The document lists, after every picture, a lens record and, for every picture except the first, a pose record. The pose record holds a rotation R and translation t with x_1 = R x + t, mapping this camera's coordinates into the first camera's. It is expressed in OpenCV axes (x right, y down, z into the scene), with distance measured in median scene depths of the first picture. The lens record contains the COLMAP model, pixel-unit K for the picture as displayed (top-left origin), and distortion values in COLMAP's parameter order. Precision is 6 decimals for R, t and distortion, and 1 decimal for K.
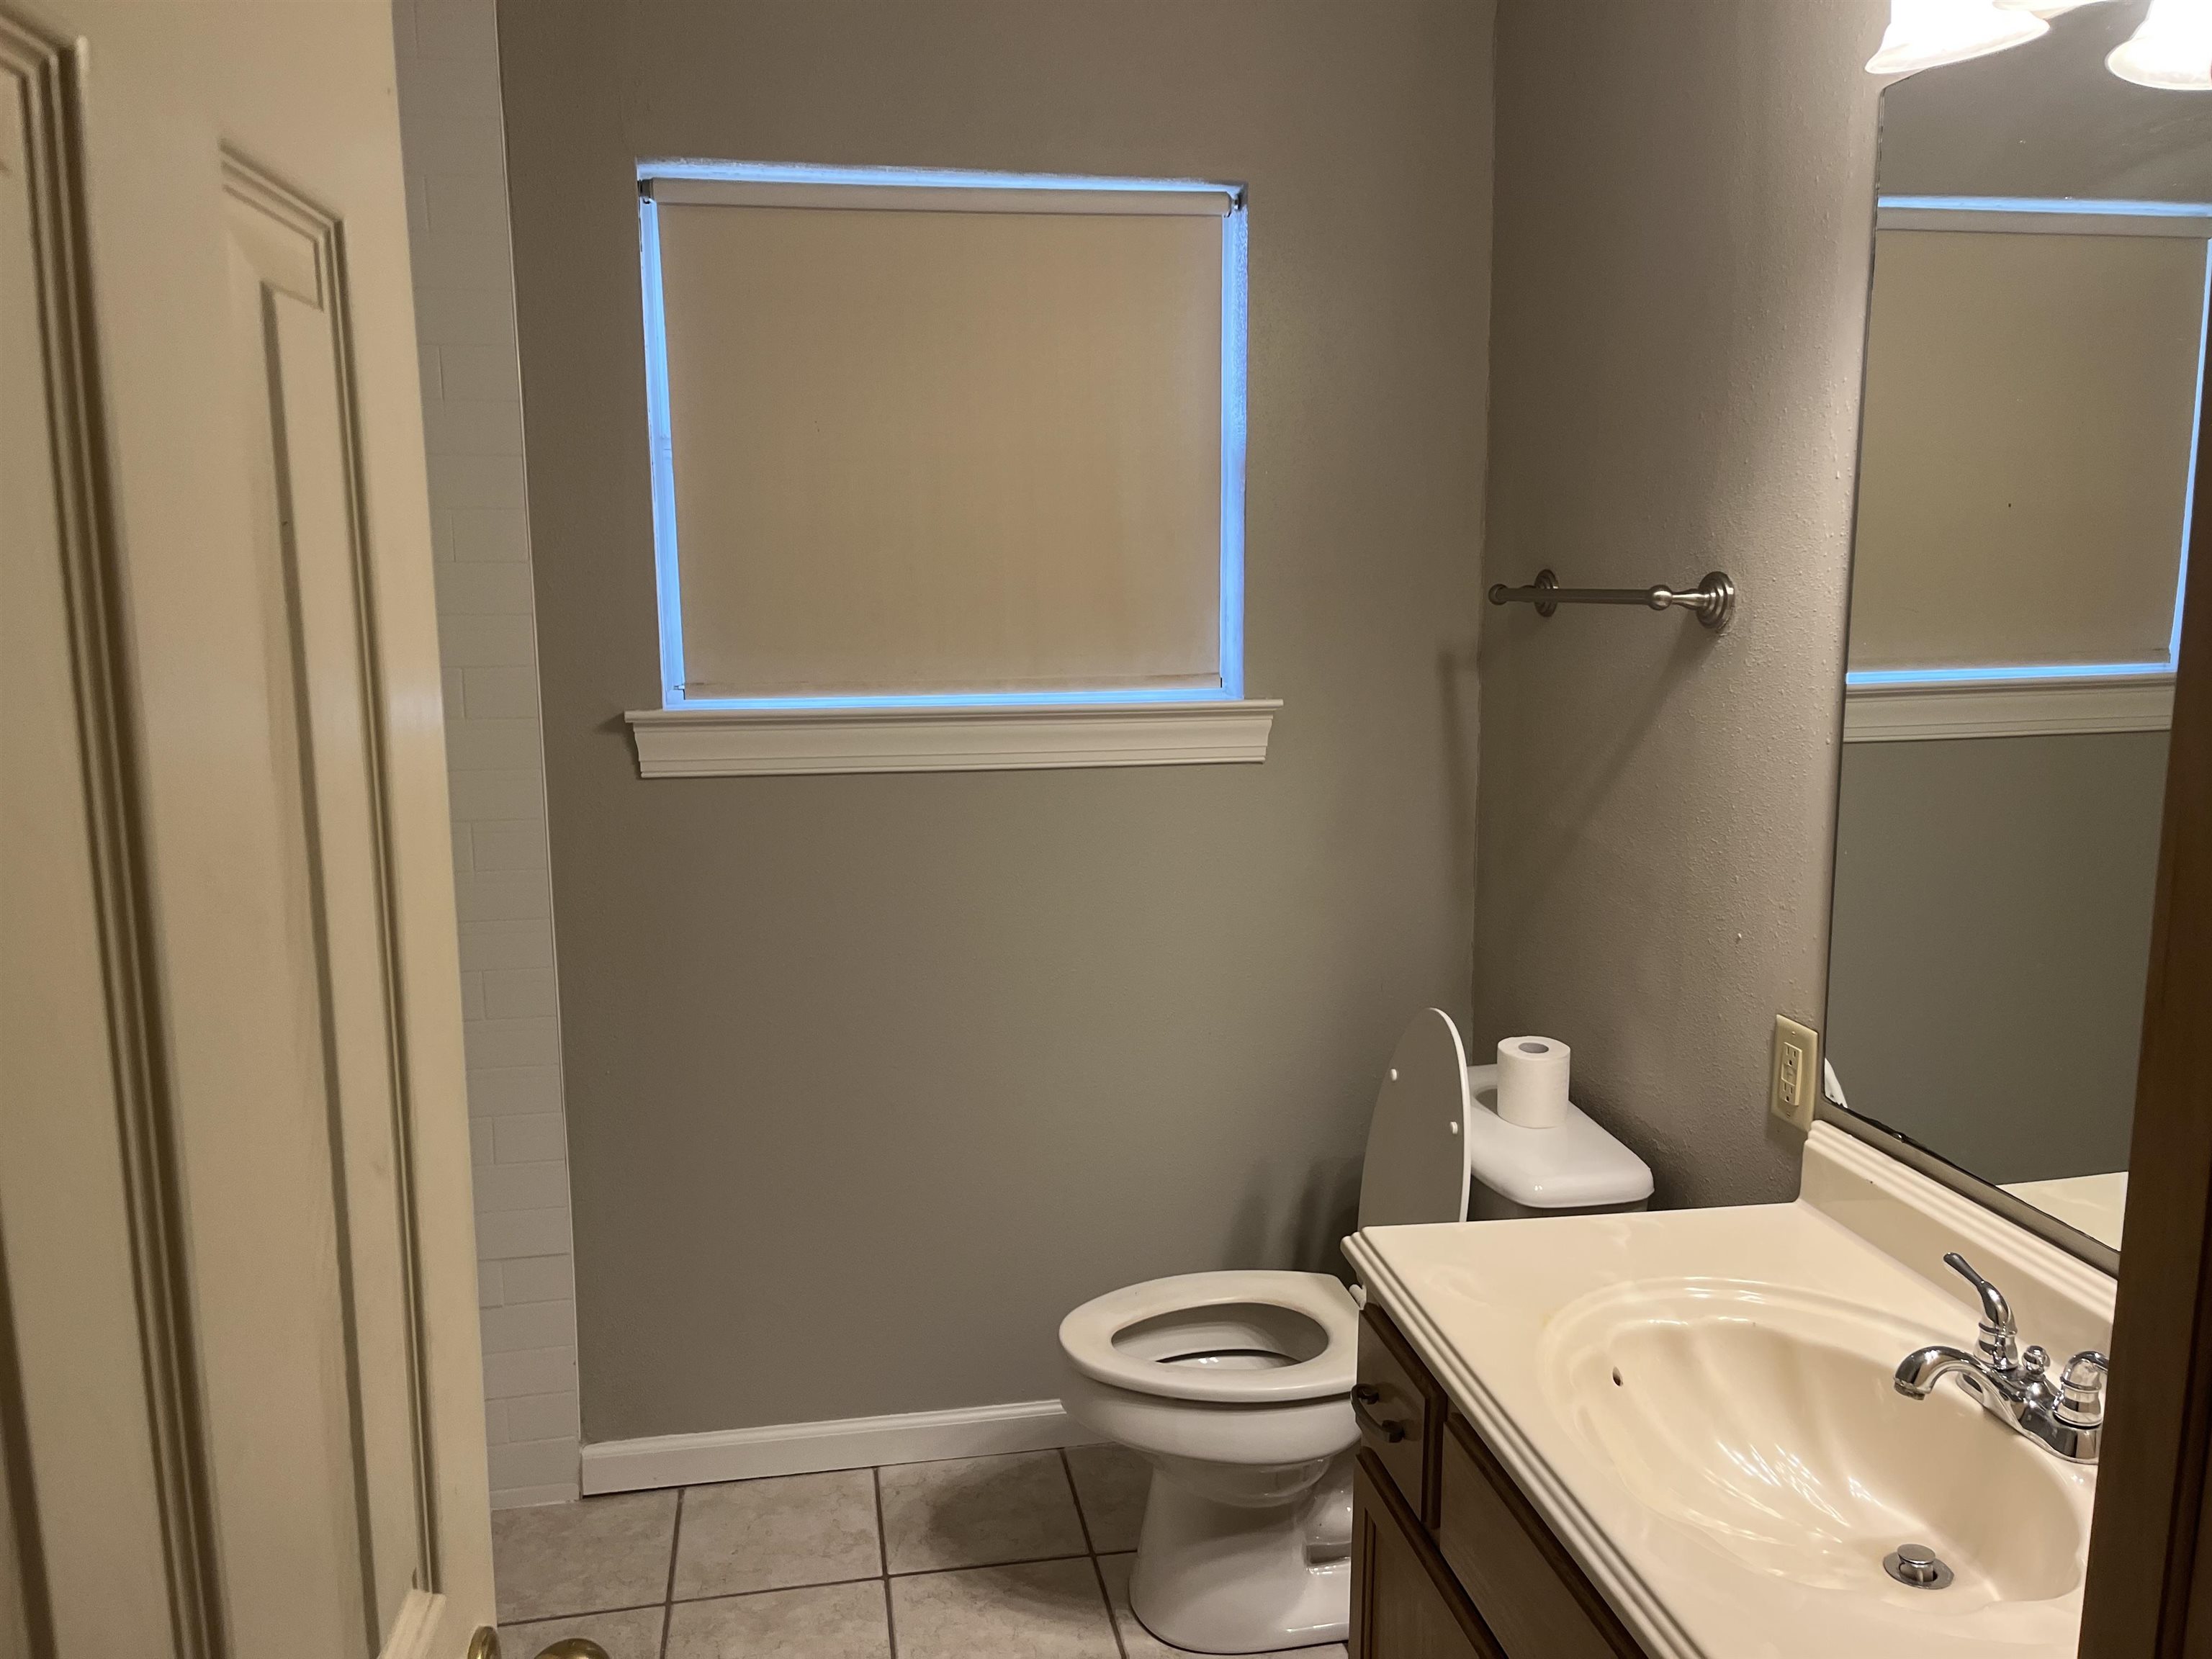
lens RADIAL K [[1664.6, 0, 1083.0], [0, 1664.6, 842.5], [0, 0, 1]] dist [0.087127, -0.112296]
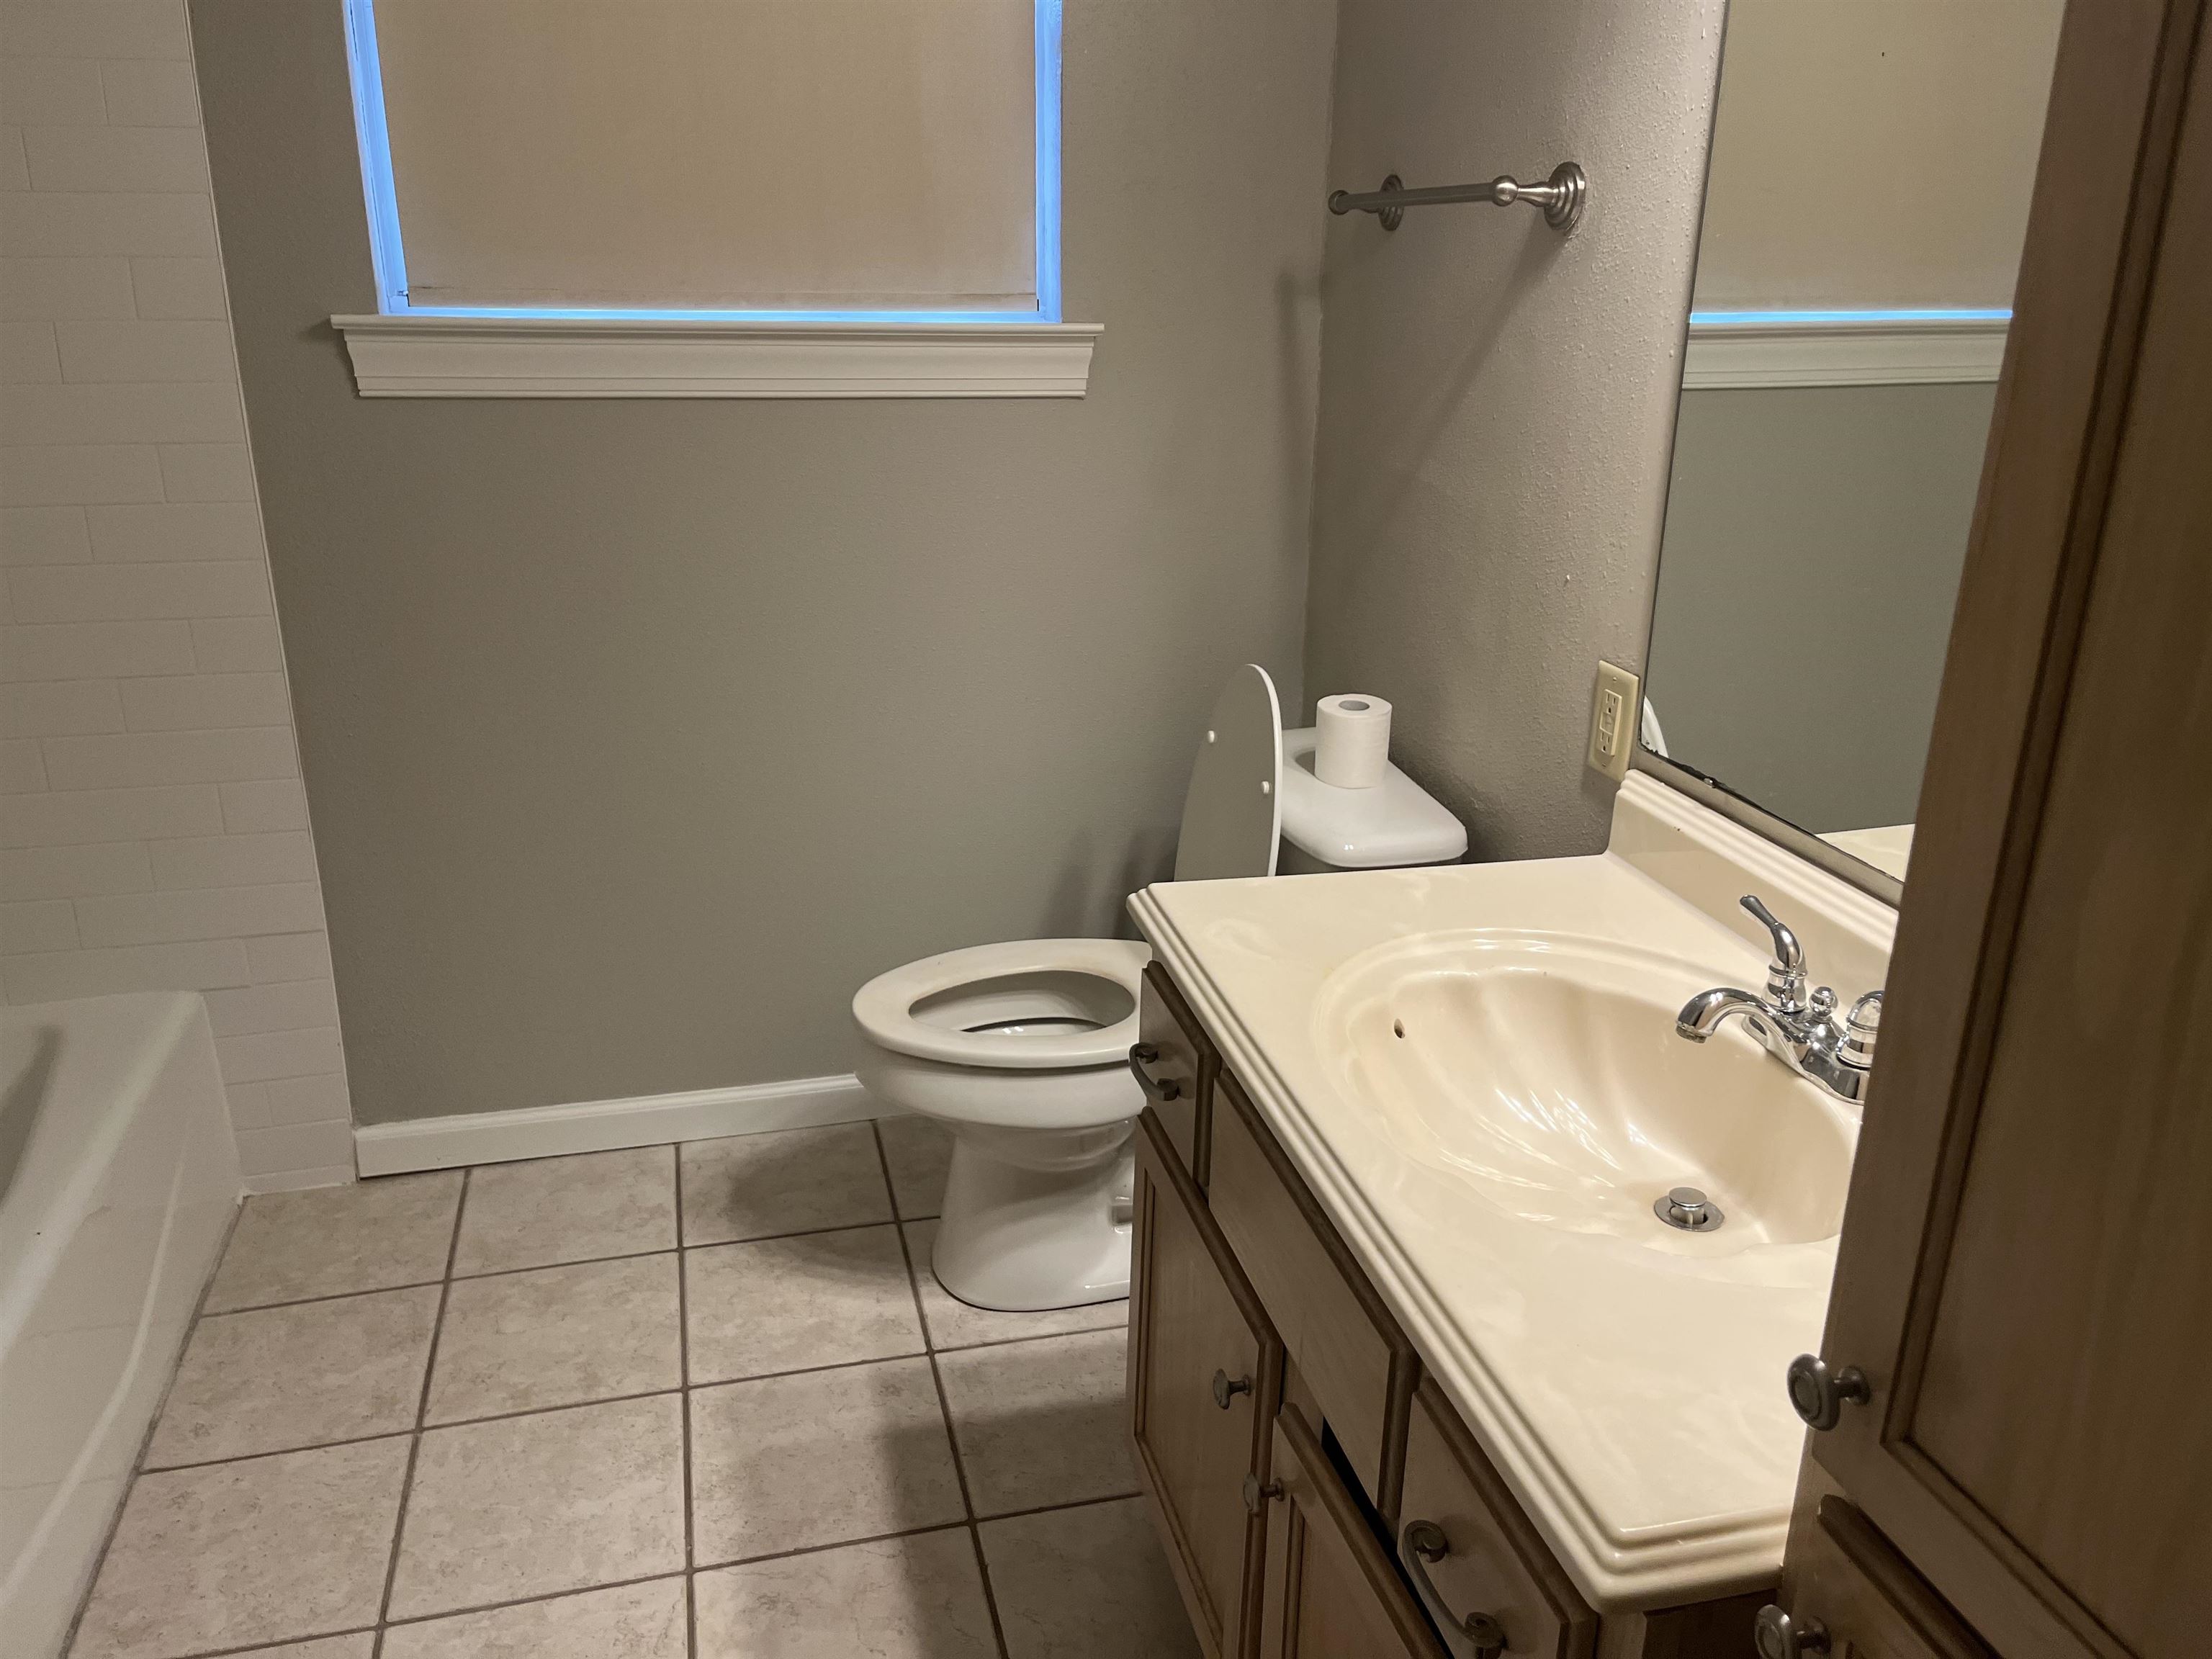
lens RADIAL K [[1671.2, 0, 1104.5], [0, 1671.2, 835.0], [0, 0, 1]] dist [0.082126, -0.103359]
pose [[0.996995, -0.006526, 0.077193, 0.061094], [-0.006859, 0.985096, 0.171868, 0.037172], [-0.077164, -0.171881, 0.982091, 0.079607]]
